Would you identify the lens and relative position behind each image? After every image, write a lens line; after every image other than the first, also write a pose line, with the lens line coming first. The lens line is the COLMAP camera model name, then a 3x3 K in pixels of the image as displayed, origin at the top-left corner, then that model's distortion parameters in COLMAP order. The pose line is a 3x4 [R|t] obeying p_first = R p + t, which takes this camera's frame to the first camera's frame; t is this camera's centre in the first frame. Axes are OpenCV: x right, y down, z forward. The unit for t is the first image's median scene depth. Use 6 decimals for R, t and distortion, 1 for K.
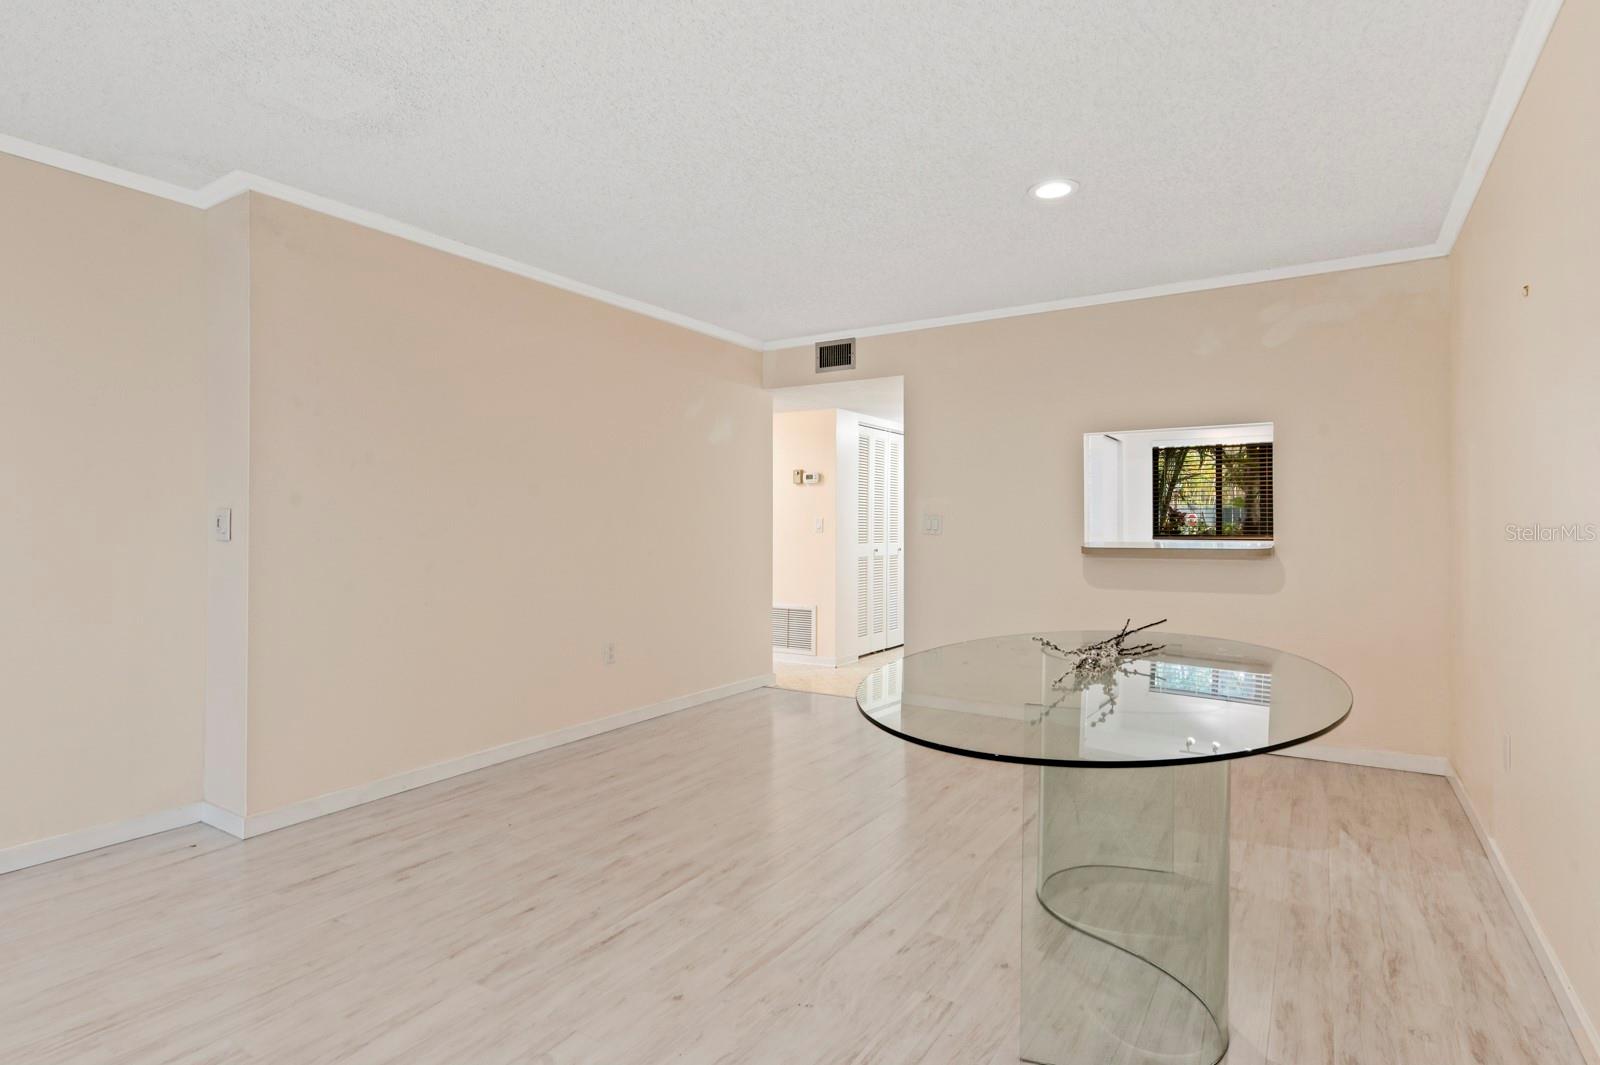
lens RADIAL K [[811.2, 0, 824.1], [0, 811.2, 526.2], [0, 0, 1]] dist [0.003084, 0.000042]
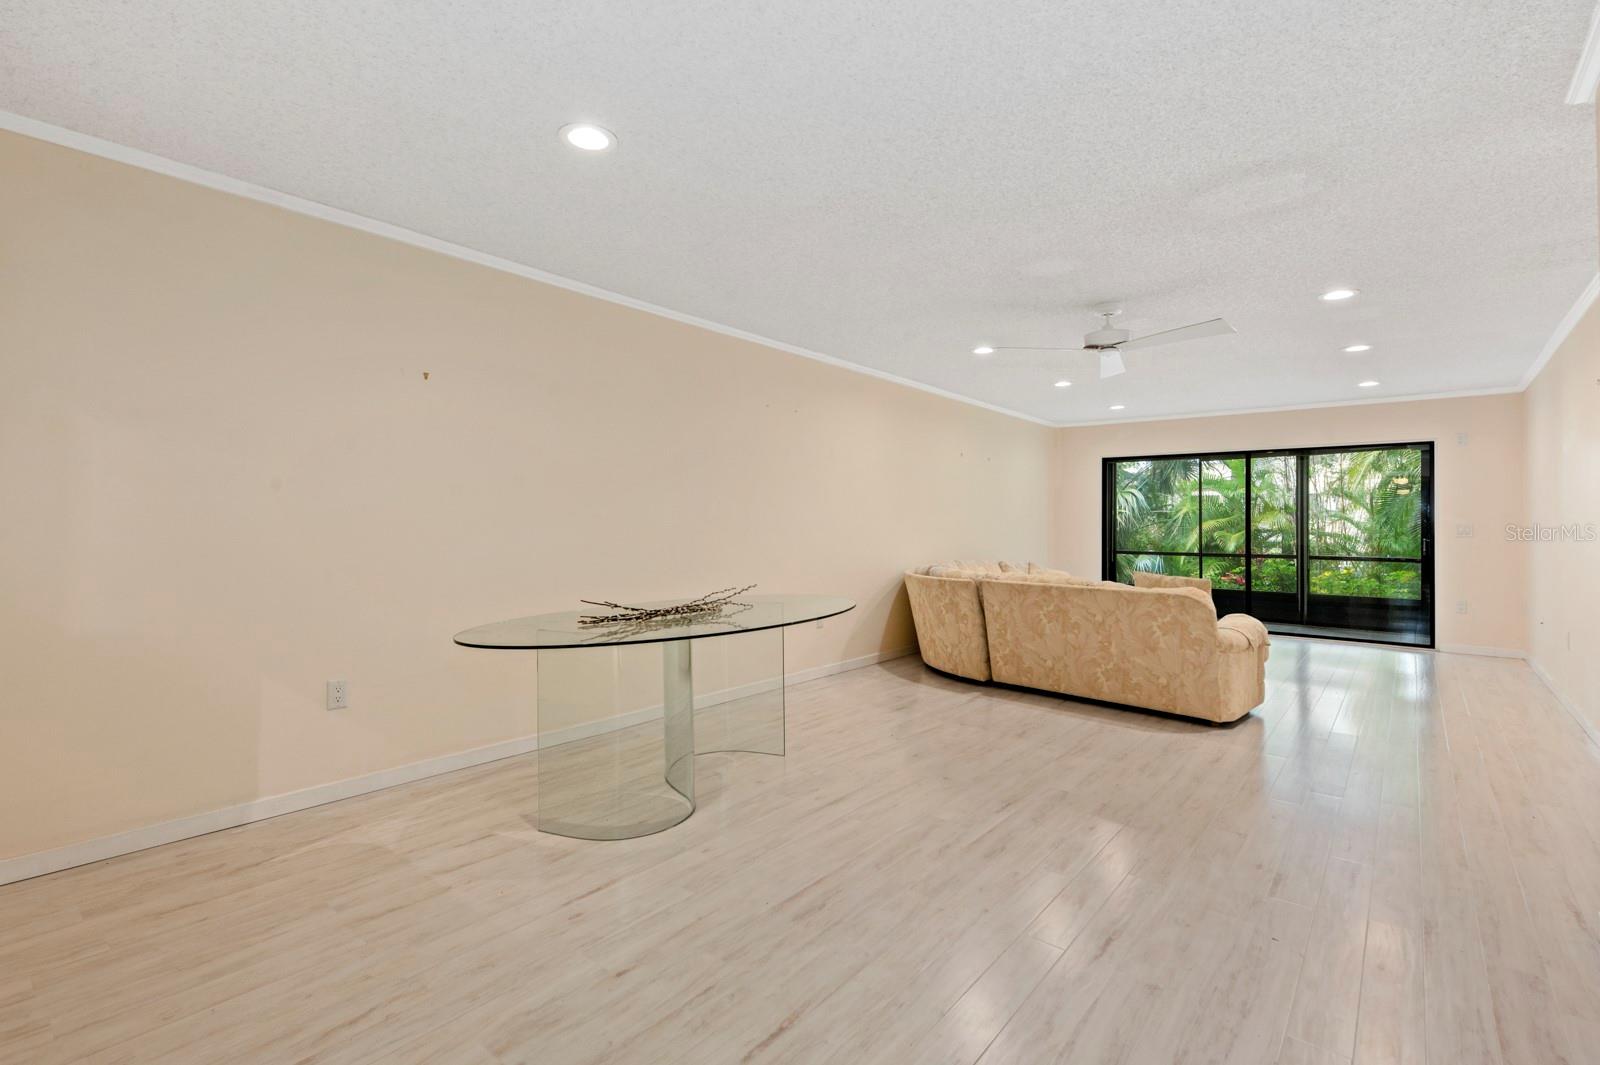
lens RADIAL K [[708.4, 0, 797.4], [0, 708.4, 519.0], [0, 0, 1]] dist [0.003318, -0.005735]
pose [[-0.987821, -0.006041, 0.155477, -0.056733], [-0.006883, 0.999964, -0.004876, -0.003633], [-0.155442, -0.005887, -0.987827, 1.620718]]
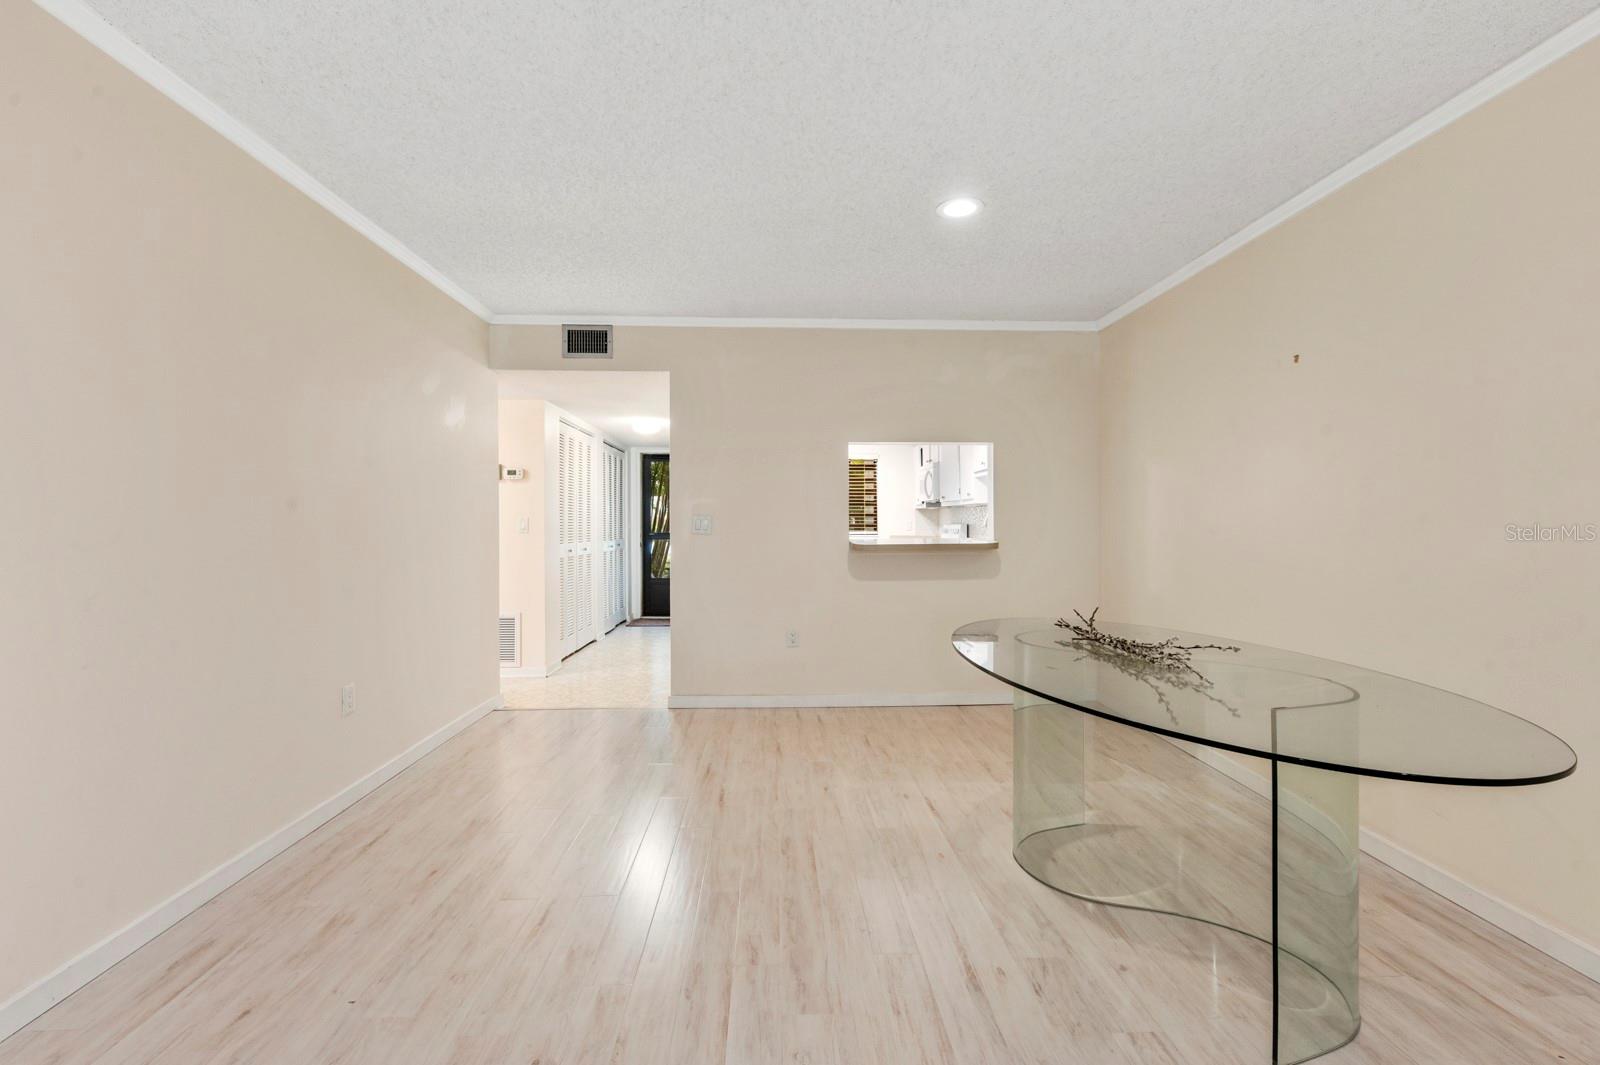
lens RADIAL K [[693.6, 0, 804.8], [0, 693.6, 534.8], [0, 0, 1]] dist [0.015177, -0.006408]
pose [[0.826814, -0.011991, 0.562348, -0.379422], [0.003552, 0.999864, 0.016098, -0.003917], [-0.562464, -0.011313, 0.826744, 0.339377]]
